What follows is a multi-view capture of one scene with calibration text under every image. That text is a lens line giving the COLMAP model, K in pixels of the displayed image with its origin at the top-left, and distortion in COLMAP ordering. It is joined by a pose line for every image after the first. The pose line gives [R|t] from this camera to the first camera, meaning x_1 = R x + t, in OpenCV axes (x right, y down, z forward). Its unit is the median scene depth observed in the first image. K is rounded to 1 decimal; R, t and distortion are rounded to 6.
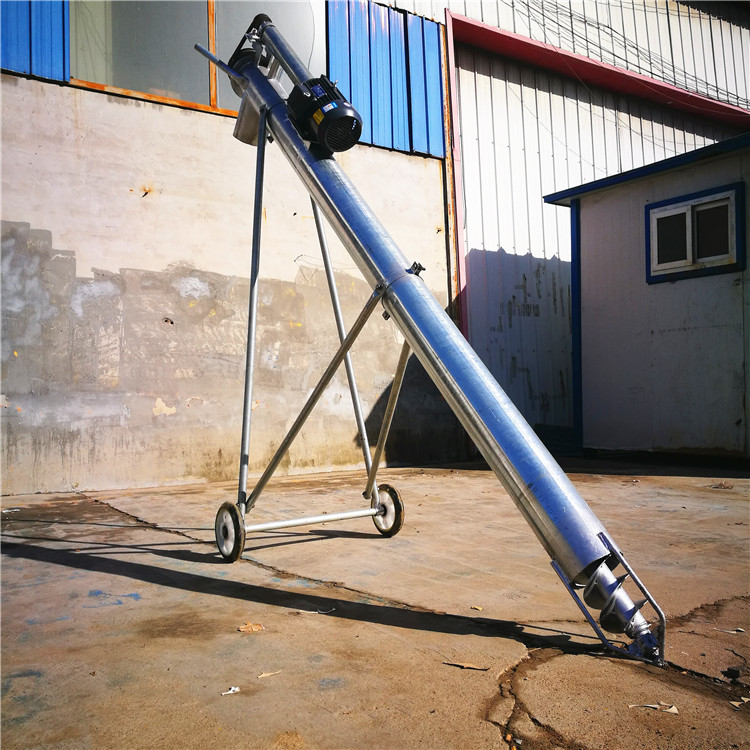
lens RADIAL K [[777.3, 0, 375.0], [0, 777.3, 375.0], [0, 0, 1]] dist [0.010834, -0.095062]
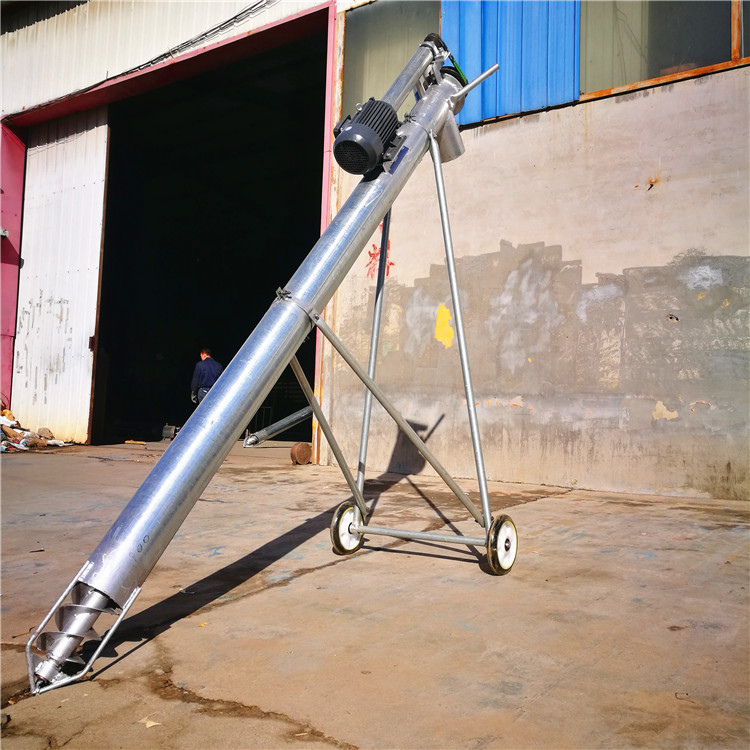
lens RADIAL K [[777.3, 0, 375.0], [0, 777.3, 375.0], [0, 0, 1]] dist [0.010834, -0.095062]
pose [[0.367621, -0.006288, -0.929954, 0.475546], [0.024563, 0.999694, 0.002951, -0.013281], [0.929651, -0.023928, 0.367663, 0.340046]]
